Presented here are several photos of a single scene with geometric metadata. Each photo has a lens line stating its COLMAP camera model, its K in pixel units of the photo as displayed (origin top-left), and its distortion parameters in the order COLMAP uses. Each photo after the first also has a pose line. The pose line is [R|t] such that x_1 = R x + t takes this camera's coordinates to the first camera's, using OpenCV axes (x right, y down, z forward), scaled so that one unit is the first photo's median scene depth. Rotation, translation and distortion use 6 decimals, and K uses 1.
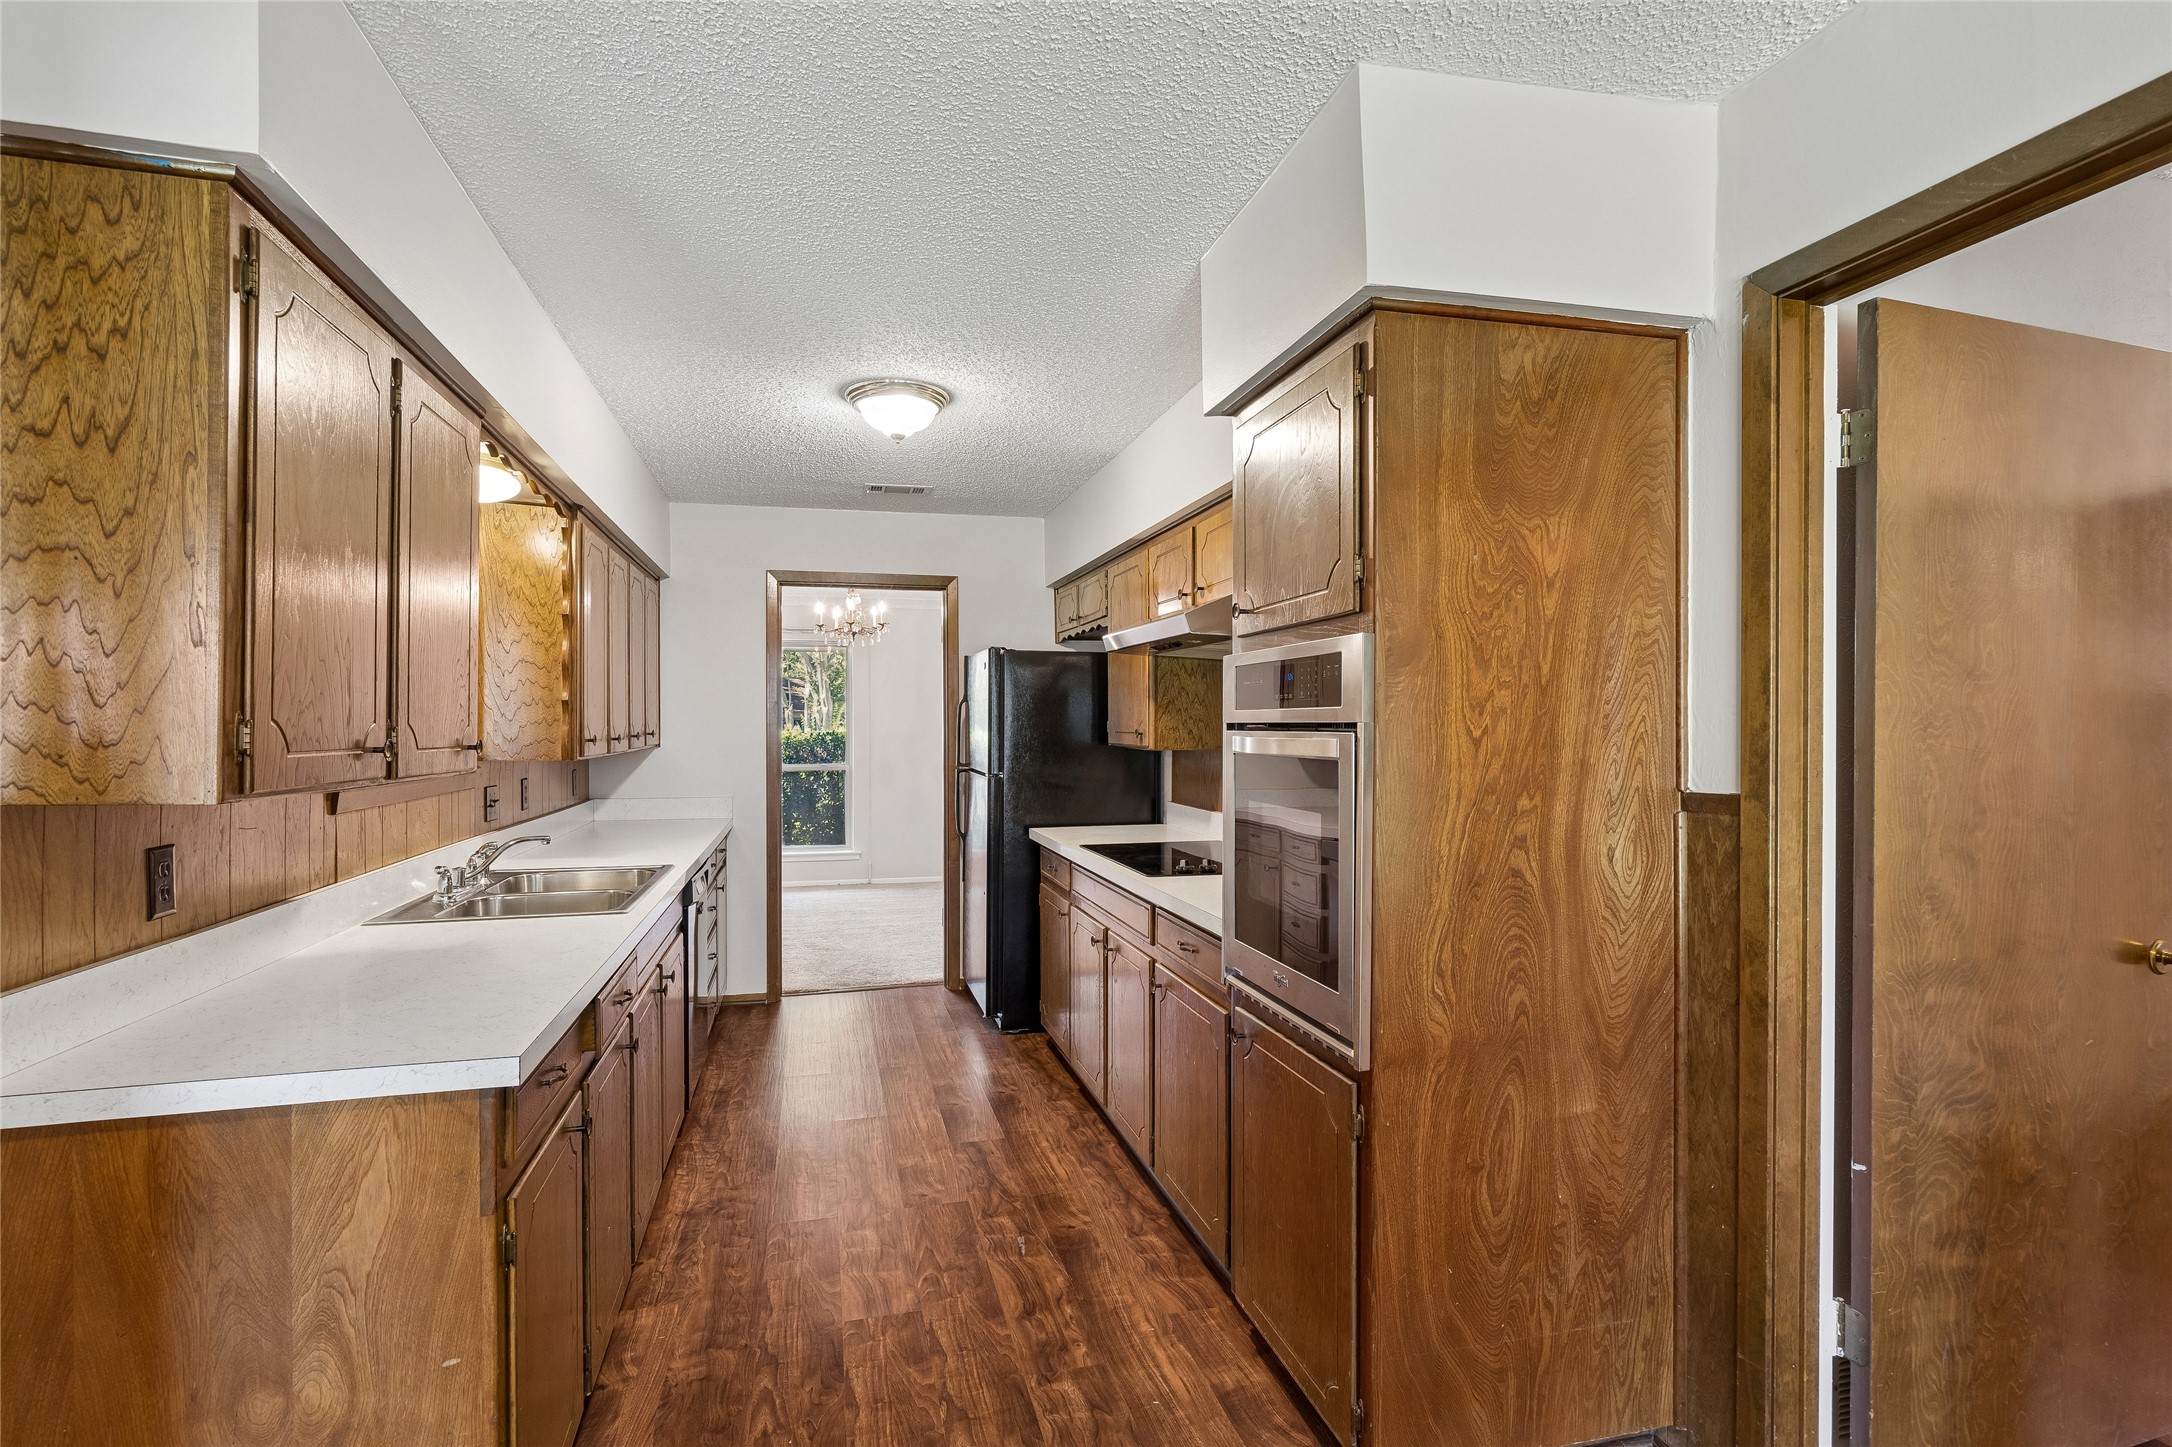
lens RADIAL K [[1051.5, 0, 1083.3], [0, 1051.5, 723.5], [0, 0, 1]] dist [0.022372, 0.000562]
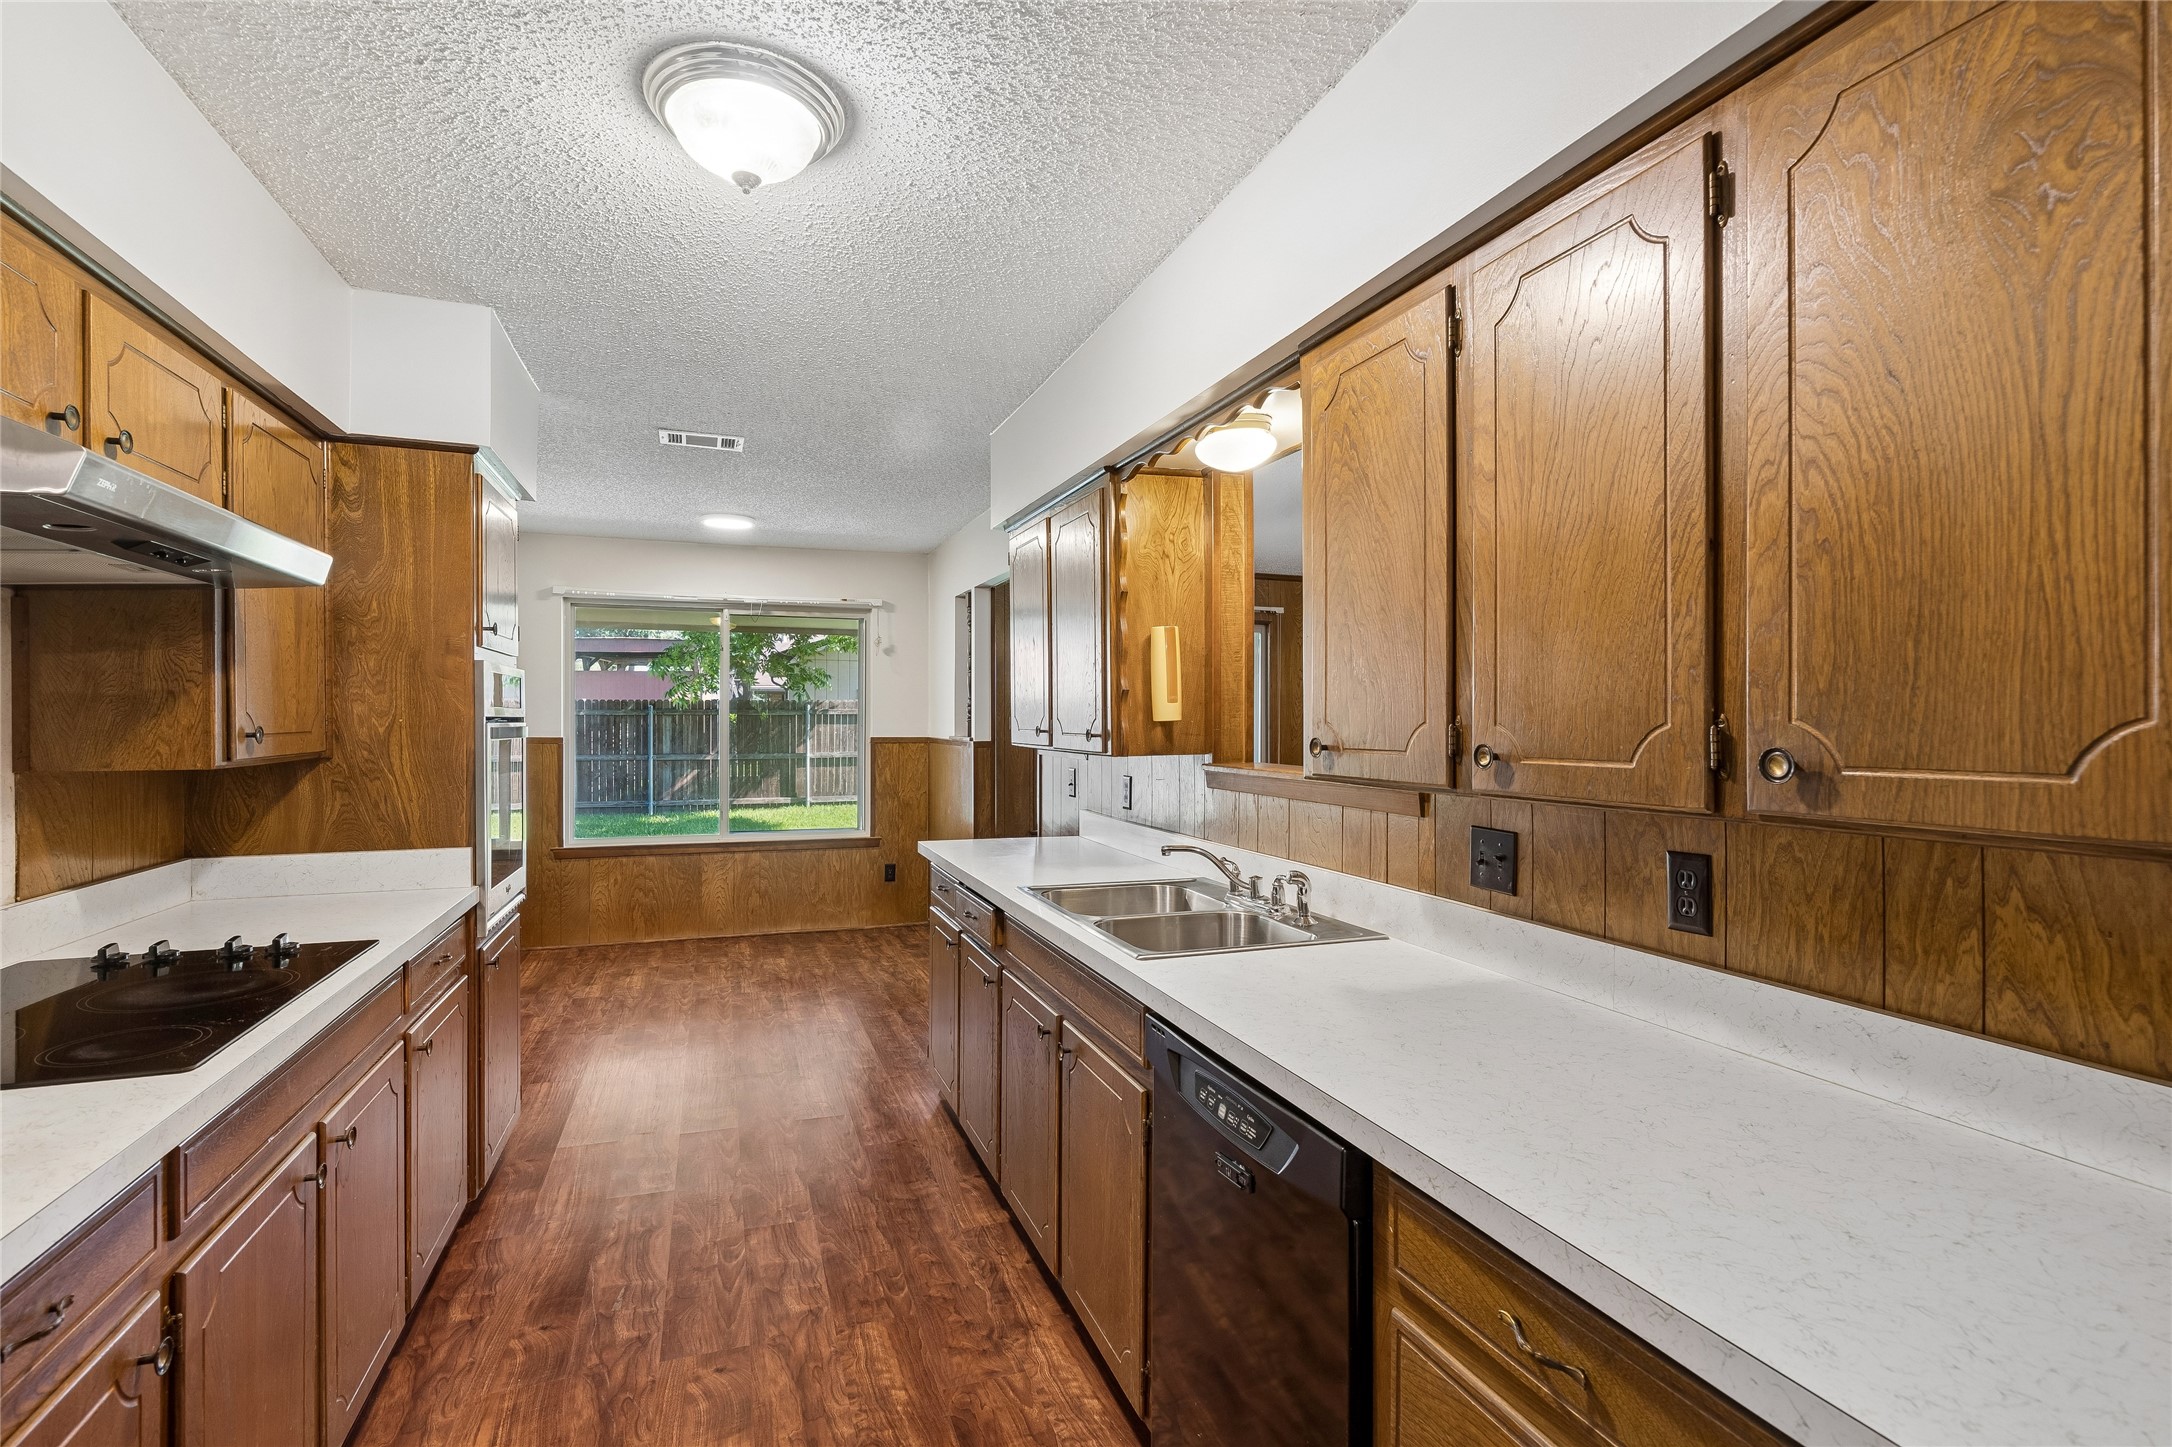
lens RADIAL K [[1051.5, 0, 1098.8], [0, 1051.5, 713.1], [0, 0, 1]] dist [0.022372, 0.000562]
pose [[-0.994808, 0.003124, -0.101726, -0.385633], [0.003386, 0.999991, -0.002400, -0.003389], [0.101718, -0.002732, -0.994810, 2.006040]]
